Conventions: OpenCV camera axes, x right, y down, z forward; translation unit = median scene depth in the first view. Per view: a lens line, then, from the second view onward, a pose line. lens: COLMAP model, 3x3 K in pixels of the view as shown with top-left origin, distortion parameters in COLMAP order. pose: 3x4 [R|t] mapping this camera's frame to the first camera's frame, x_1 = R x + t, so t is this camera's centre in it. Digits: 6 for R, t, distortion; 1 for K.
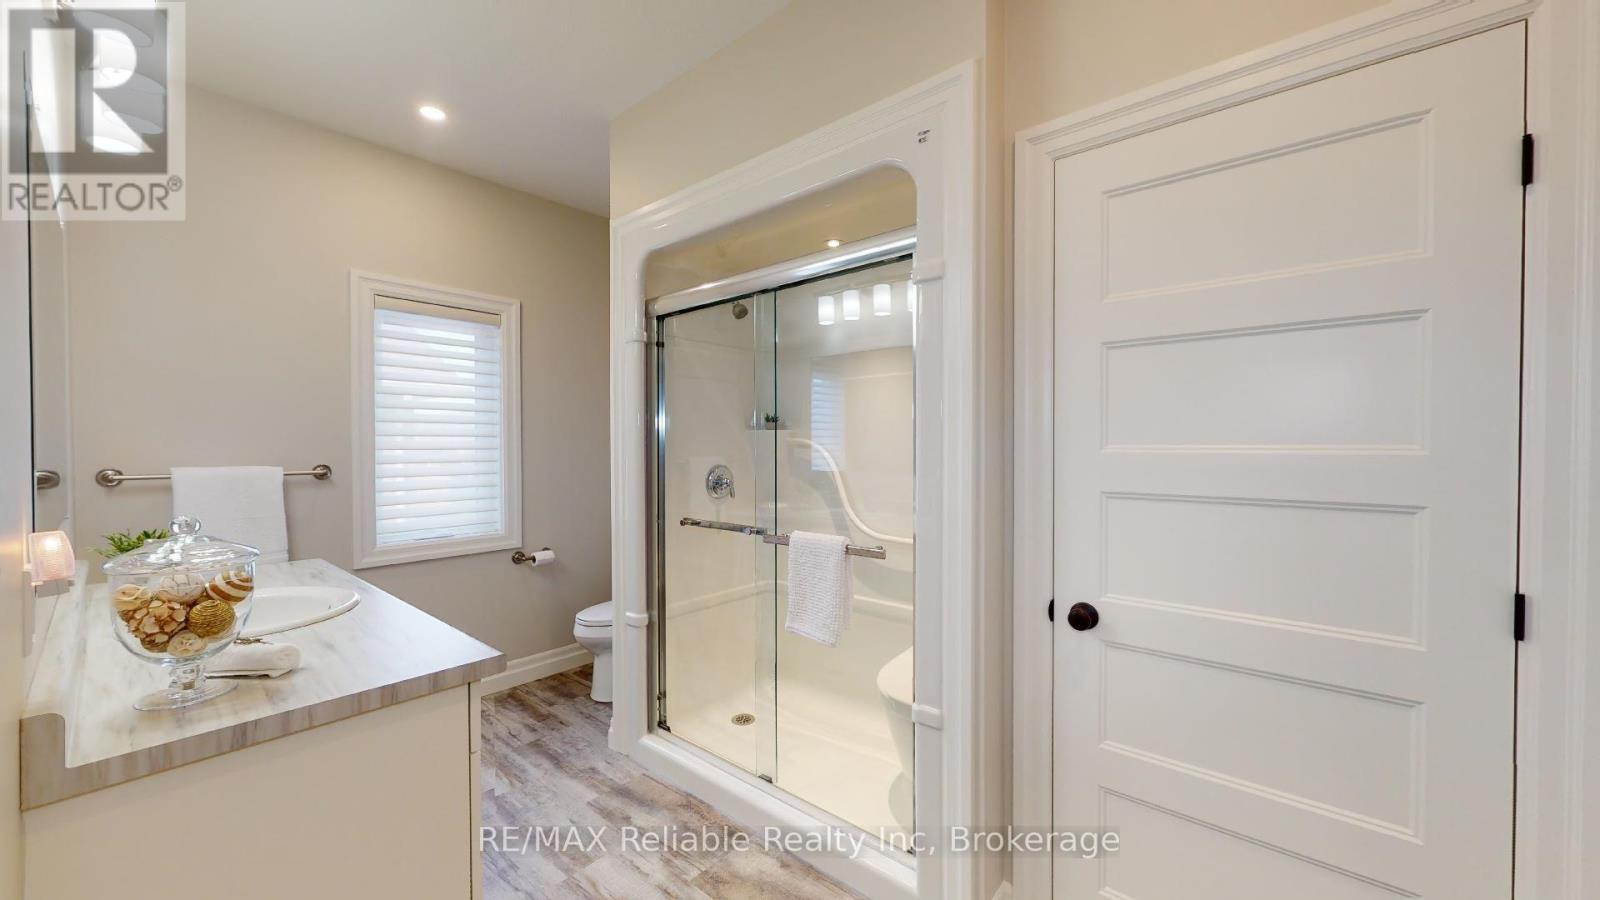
lens RADIAL K [[588.1, 0, 800.6], [0, 588.1, 449.8], [0, 0, 1]] dist [-0.001476, 0.000035]
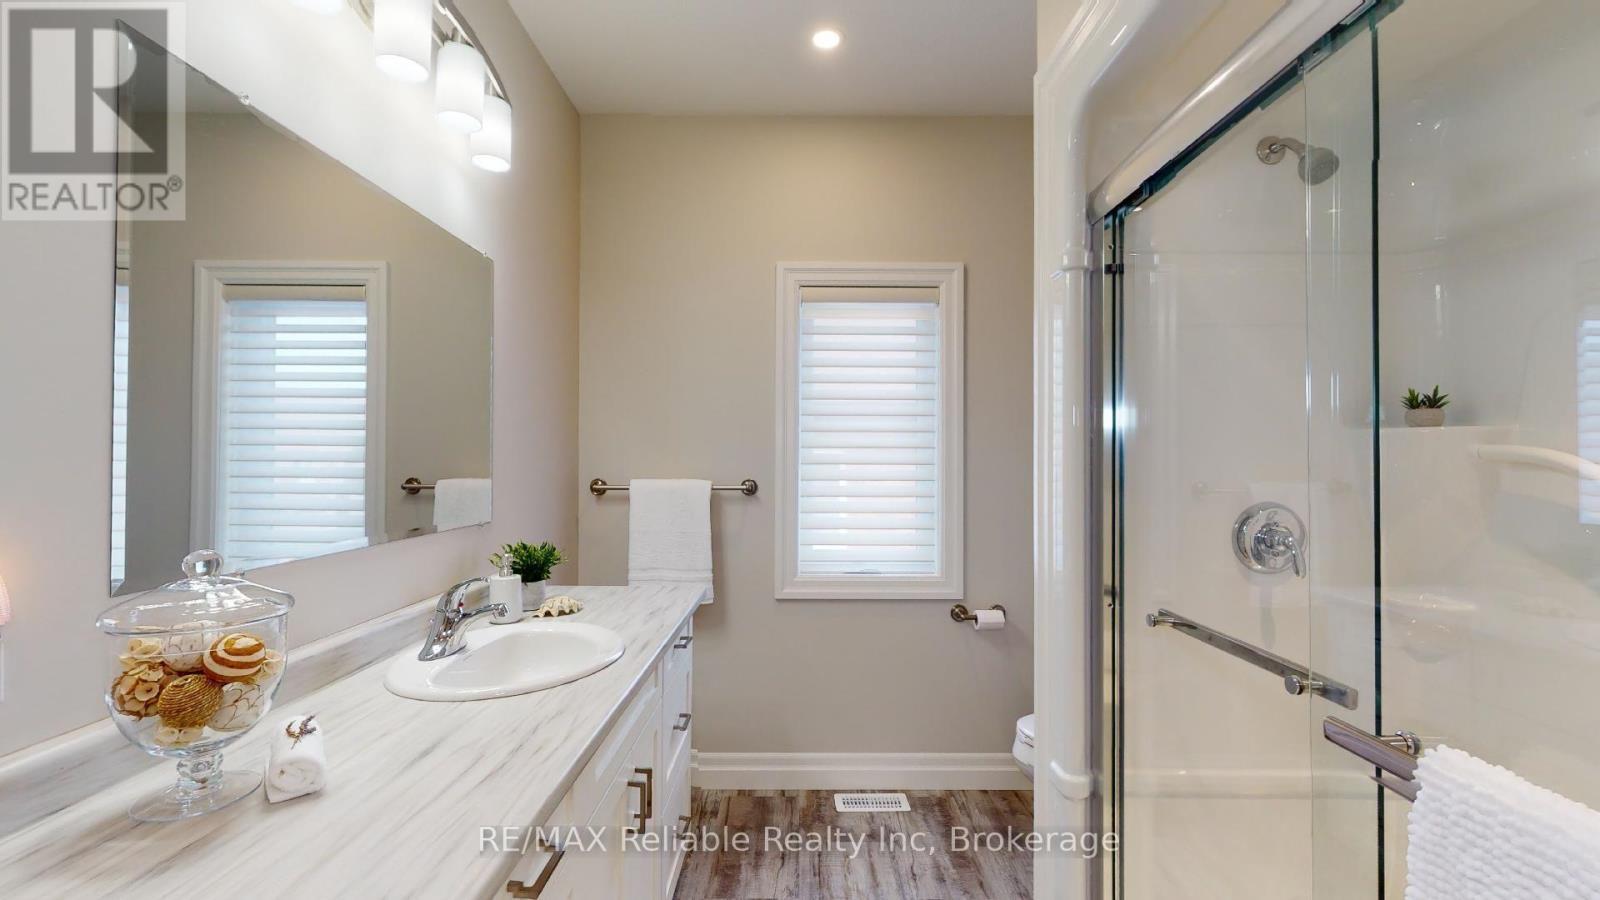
lens RADIAL K [[666.7, 0, 800.0], [0, 666.7, 450.0], [0, 0, 1]] dist [-0.000447, -0.000082]
pose [[0.650442, -0.005591, -0.759535, 0.027048], [-0.011914, 0.999775, -0.017562, -0.003123], [0.759463, 0.020472, 0.650229, 0.366557]]
